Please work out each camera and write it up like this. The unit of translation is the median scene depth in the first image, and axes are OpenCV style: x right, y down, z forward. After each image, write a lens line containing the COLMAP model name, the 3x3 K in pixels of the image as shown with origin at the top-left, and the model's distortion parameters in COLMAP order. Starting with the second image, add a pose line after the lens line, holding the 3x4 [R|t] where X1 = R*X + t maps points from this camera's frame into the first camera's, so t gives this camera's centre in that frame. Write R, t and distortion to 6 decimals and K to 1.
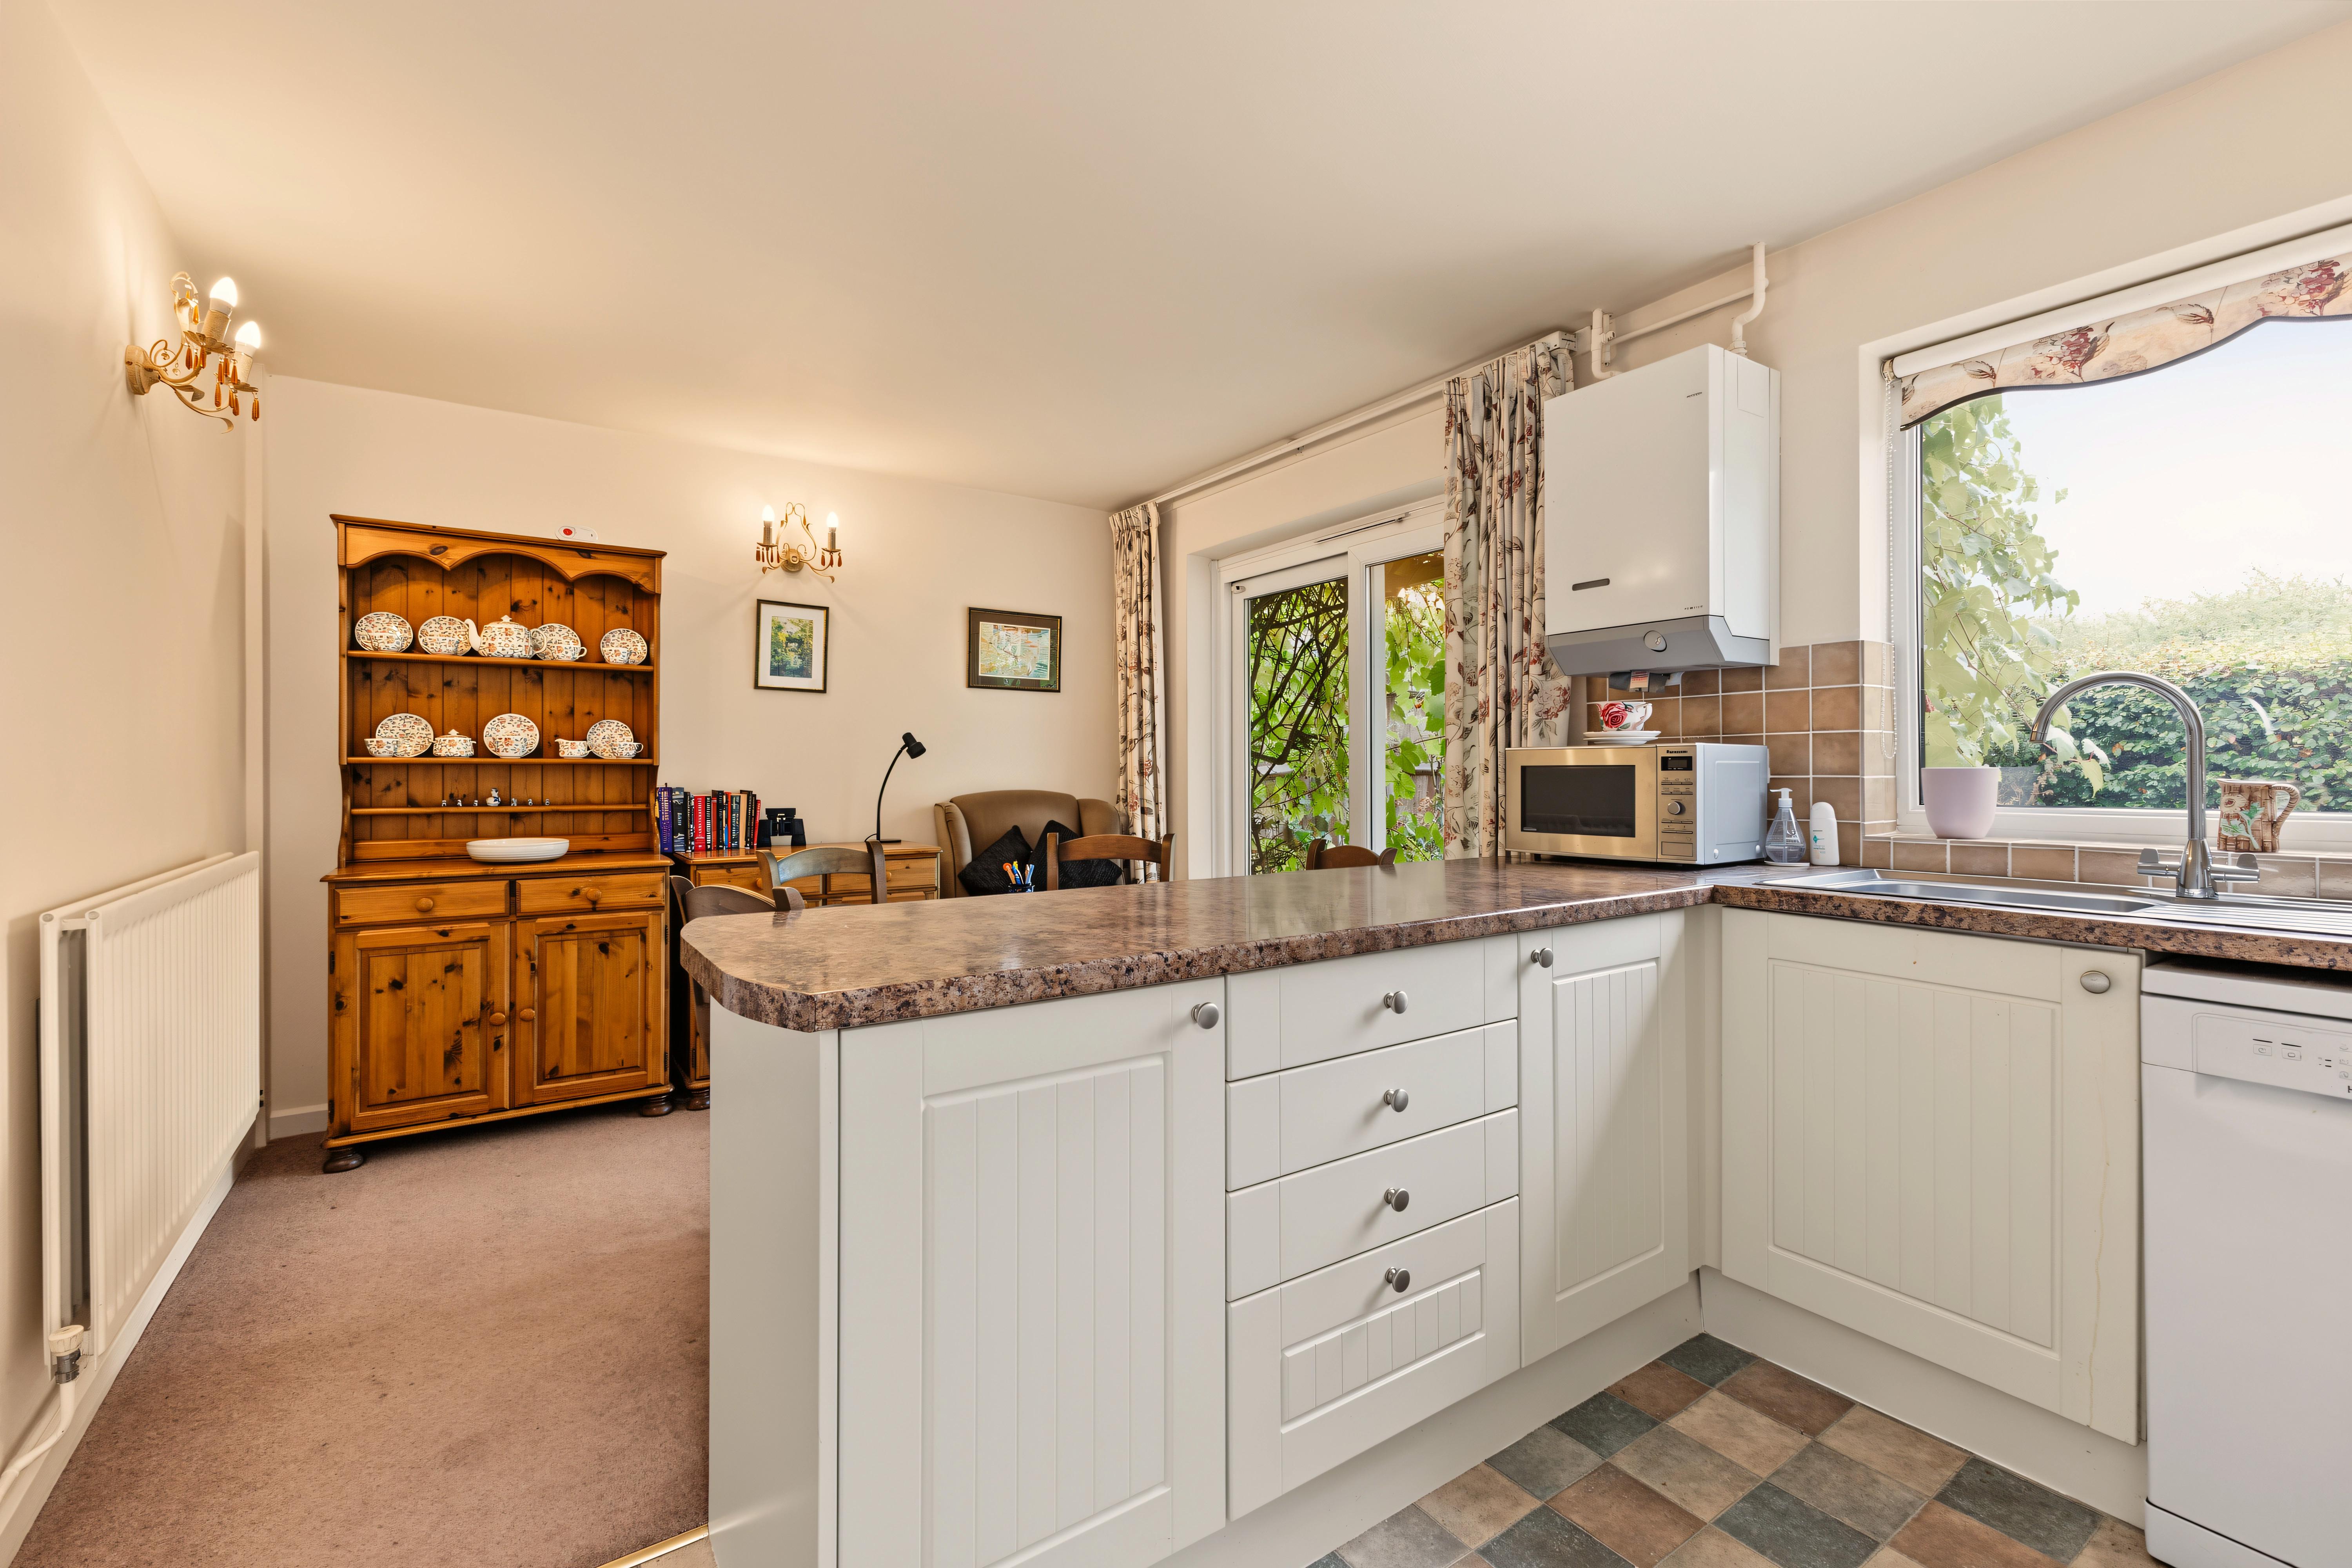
lens RADIAL K [[1013.0, 0, 1181.3], [0, 1013.0, 774.8], [0, 0, 1]] dist [0.002049, -0.000135]
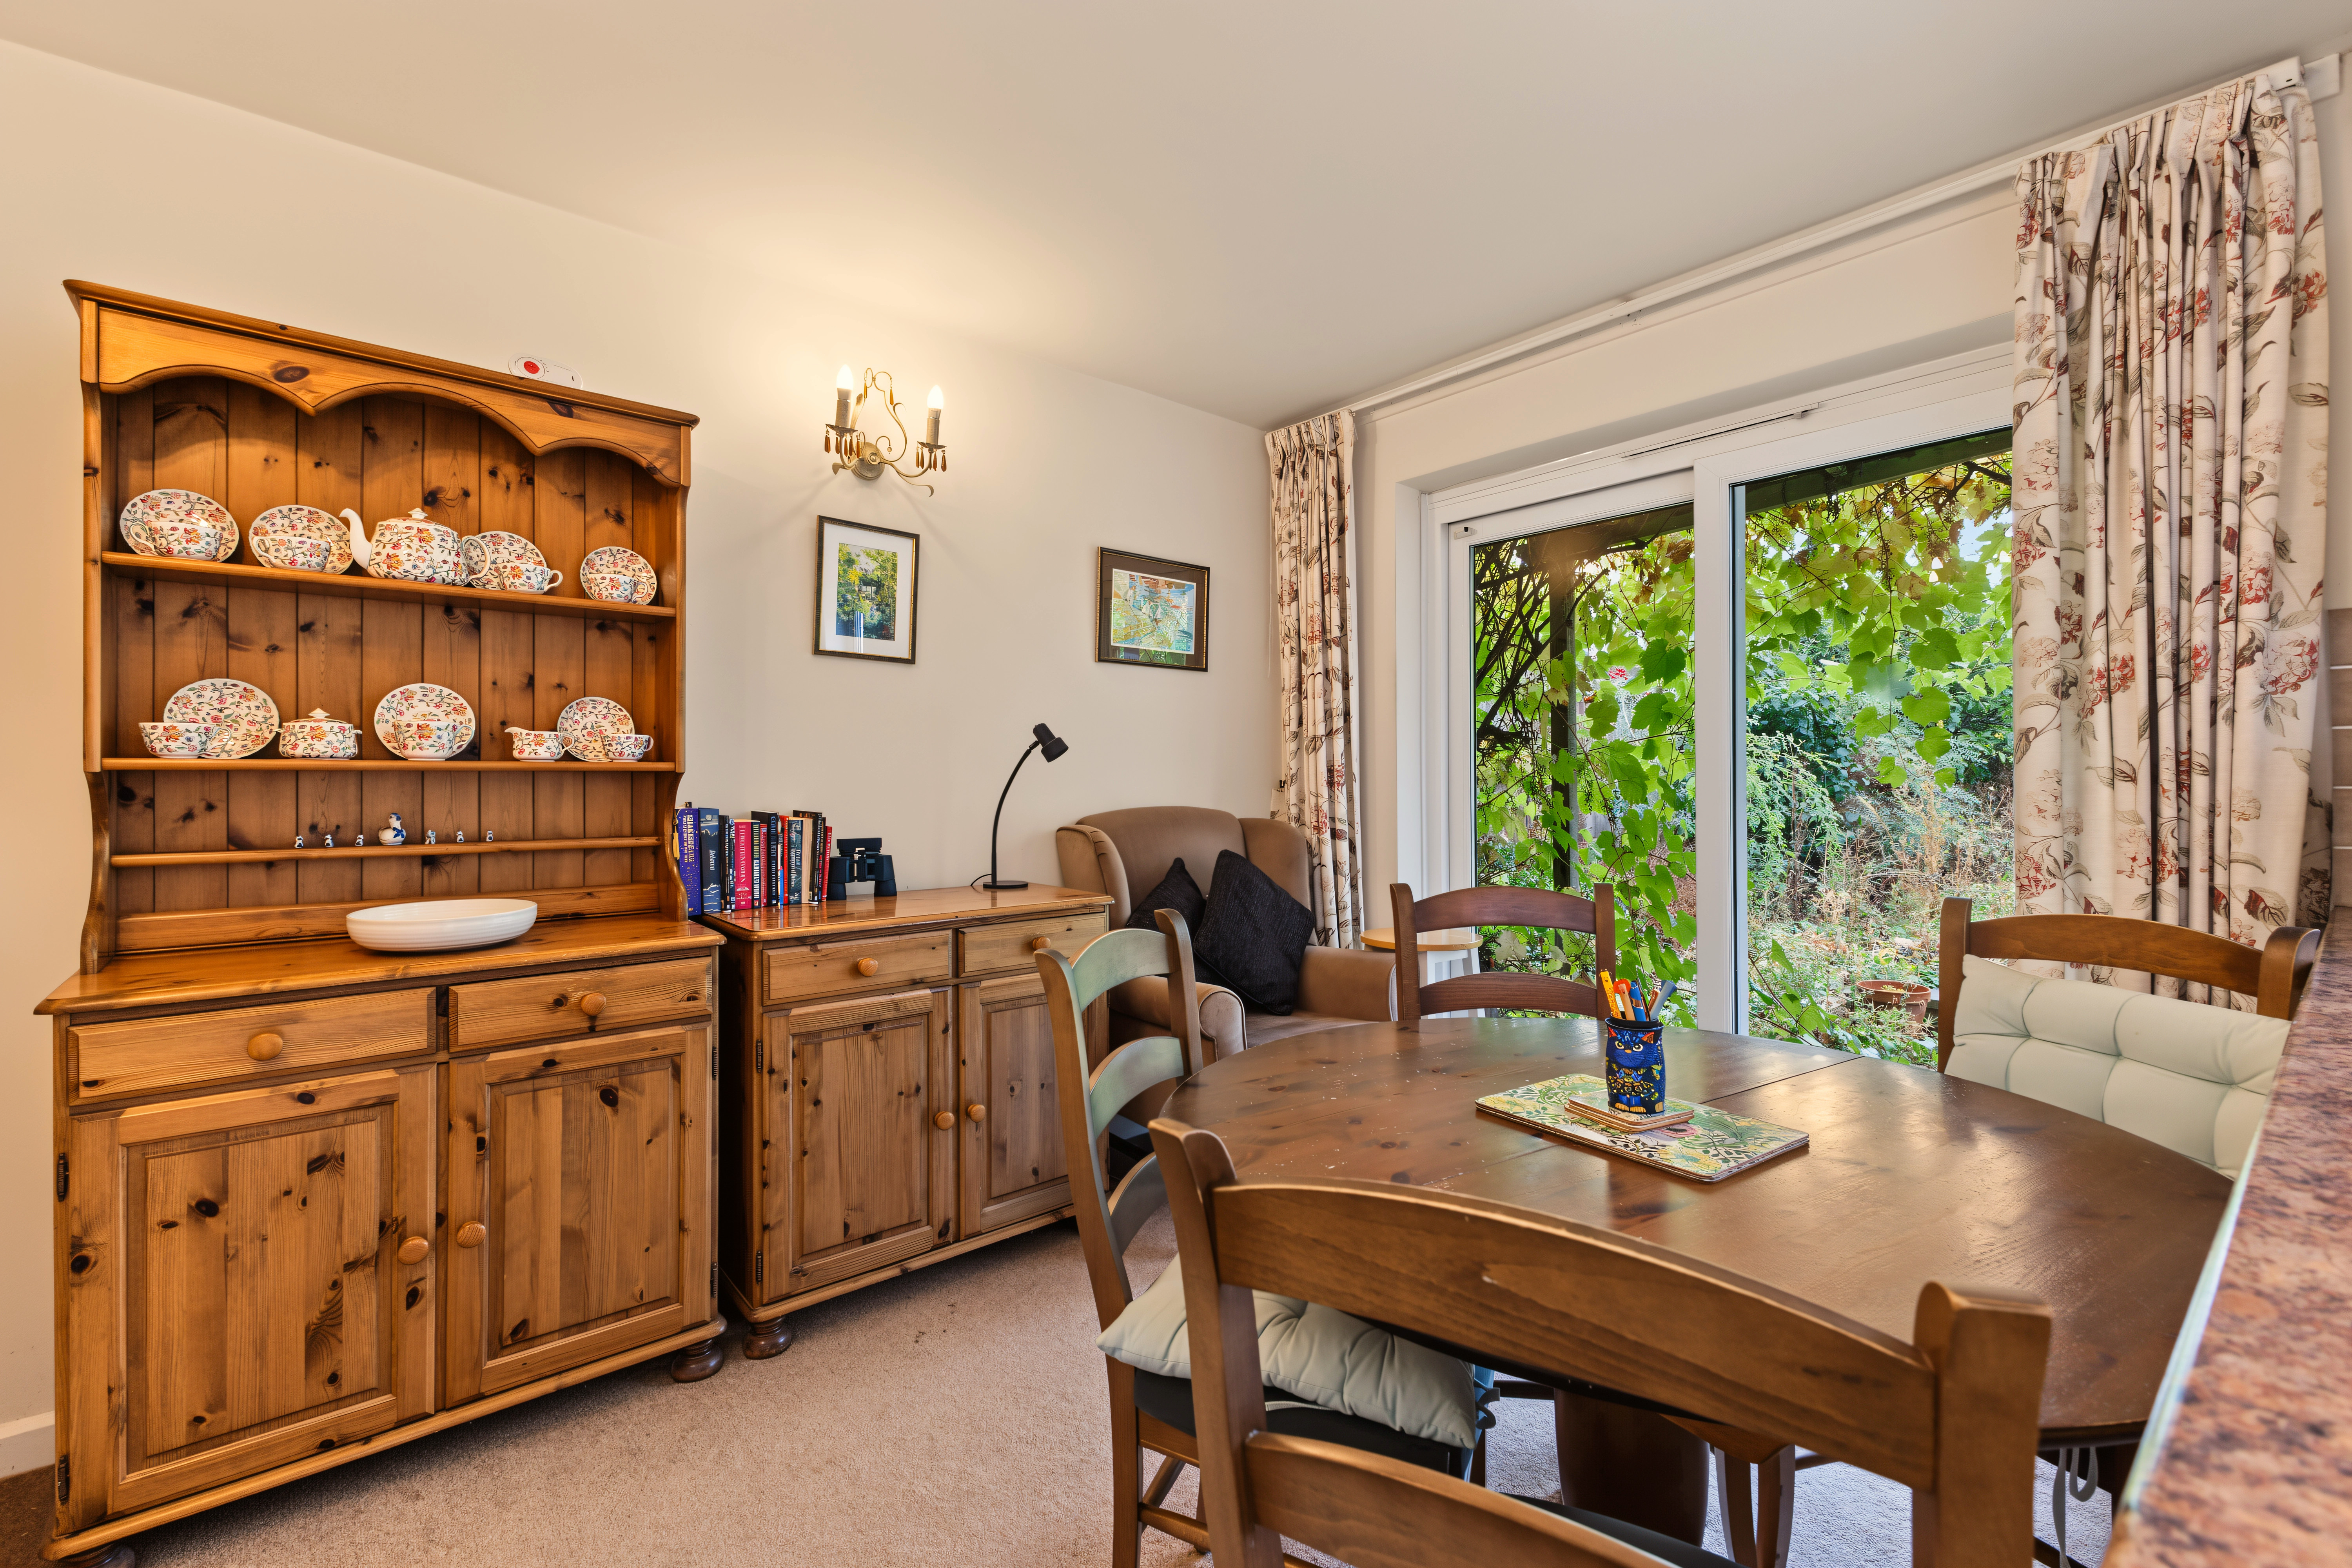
lens RADIAL K [[1017.0, 0, 1183.2], [0, 1017.0, 779.0], [0, 0, 1]] dist [0.013373, -0.006556]
pose [[0.994662, -0.002524, 0.103159, -0.294609], [0.002774, 0.999994, -0.002282, -0.003516], [-0.103153, 0.002556, 0.994662, 0.381074]]
